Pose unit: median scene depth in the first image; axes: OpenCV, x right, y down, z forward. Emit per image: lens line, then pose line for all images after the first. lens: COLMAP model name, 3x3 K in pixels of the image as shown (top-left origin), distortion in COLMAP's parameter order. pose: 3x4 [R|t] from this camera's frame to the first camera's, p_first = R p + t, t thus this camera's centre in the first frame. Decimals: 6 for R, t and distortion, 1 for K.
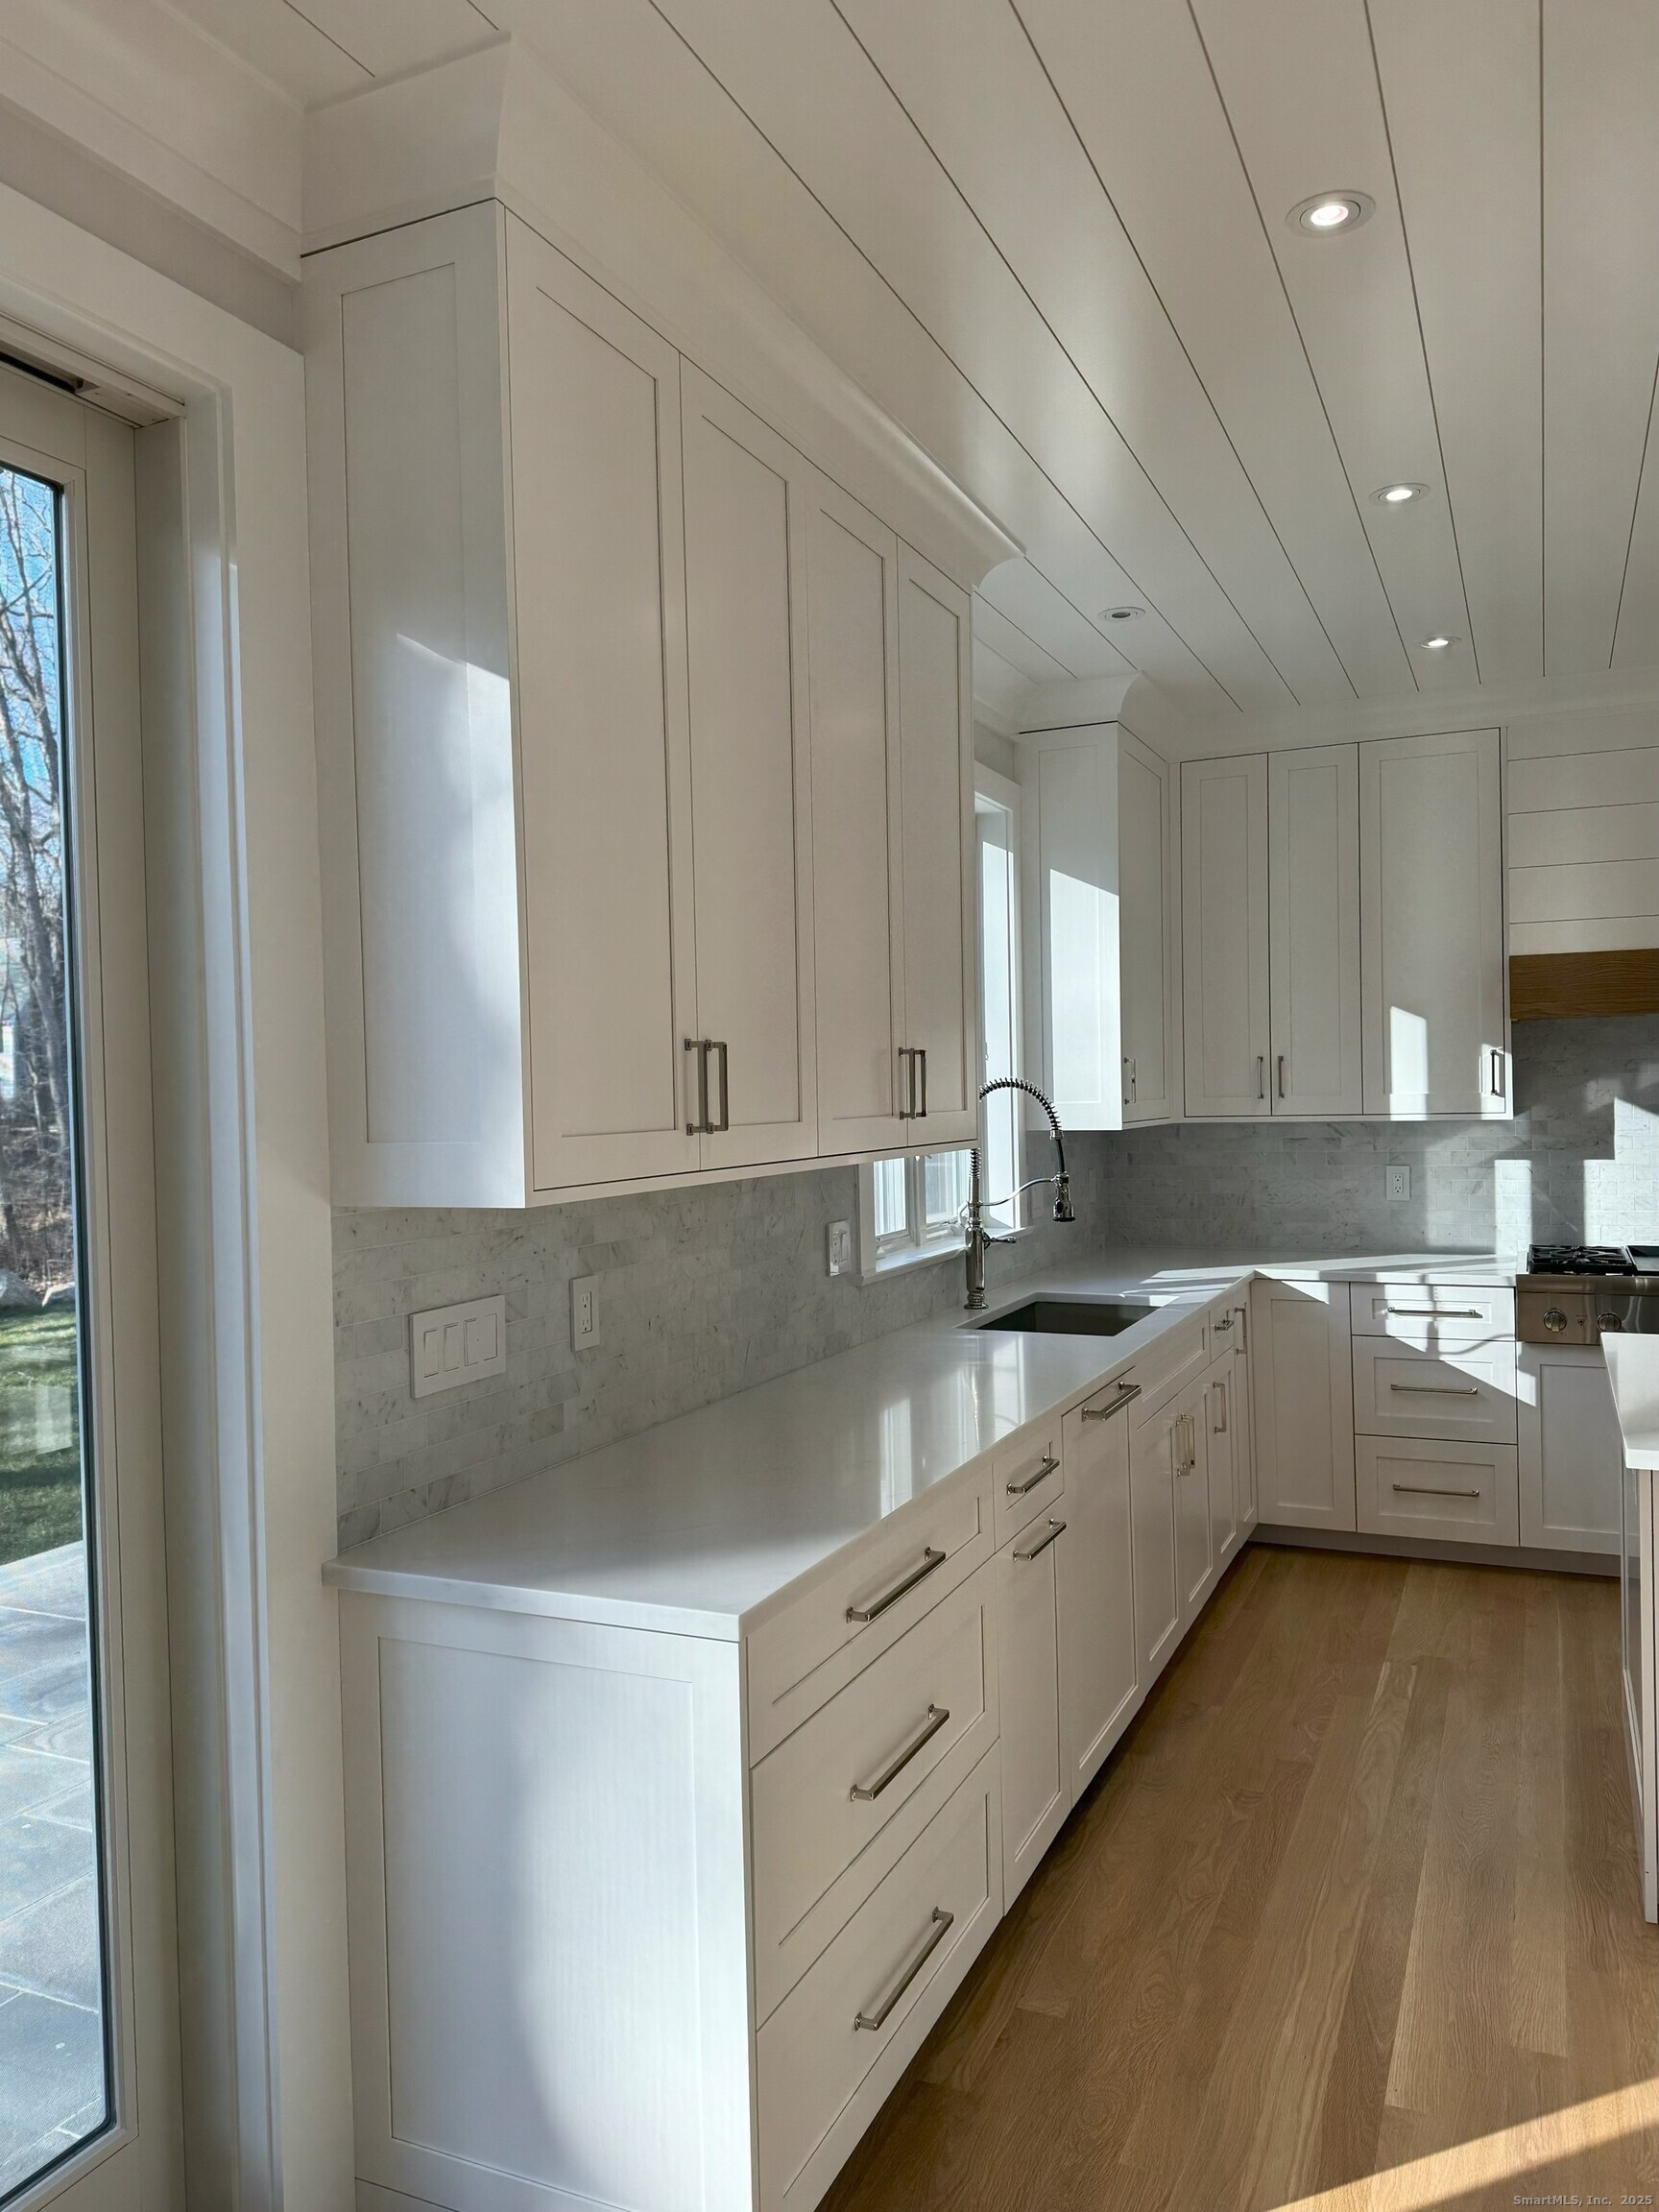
lens RADIAL K [[1583.0, 0, 781.4], [0, 1583.0, 1106.8], [0, 0, 1]] dist [0.091190, -0.161358]
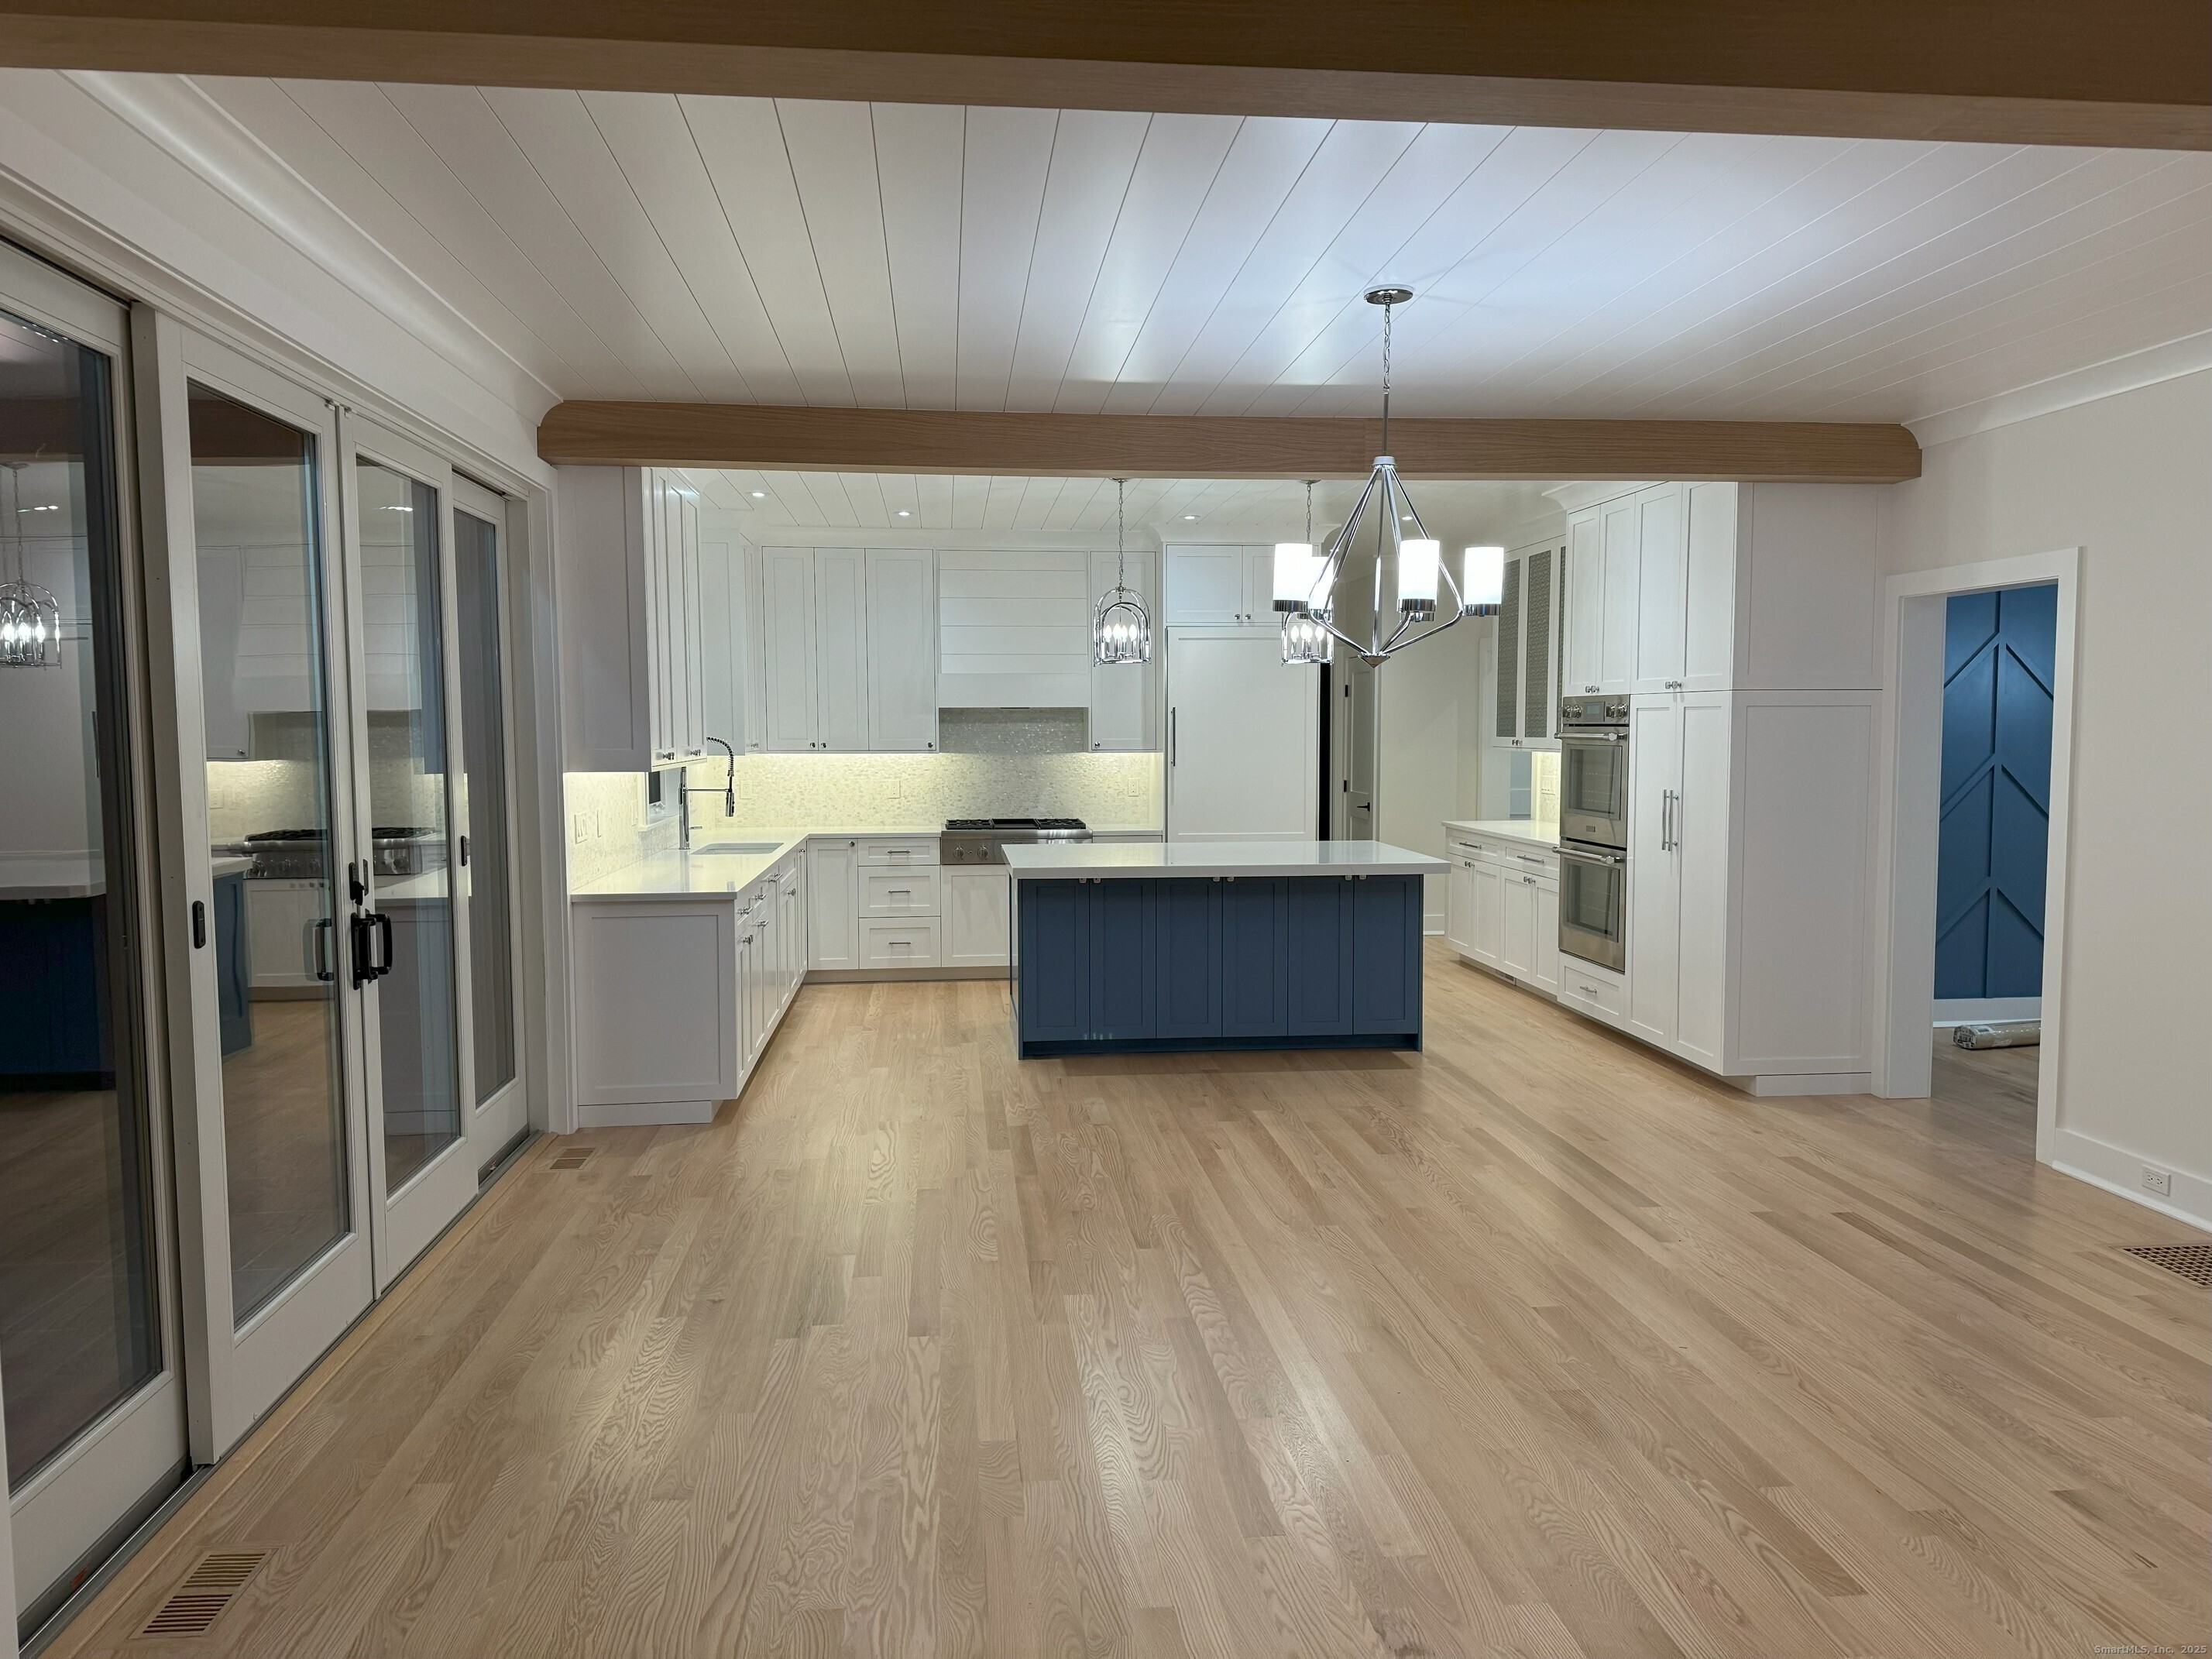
lens RADIAL K [[1583.0, 0, 1106.0], [0, 1583.0, 829.5], [0, 0, 1]] dist [0.091190, -0.161358]
pose [[0.857965, -0.013983, 0.513517, -0.468107], [-0.015095, 0.998512, 0.052410, -0.001165], [-0.513486, -0.052718, 0.856477, -0.989925]]
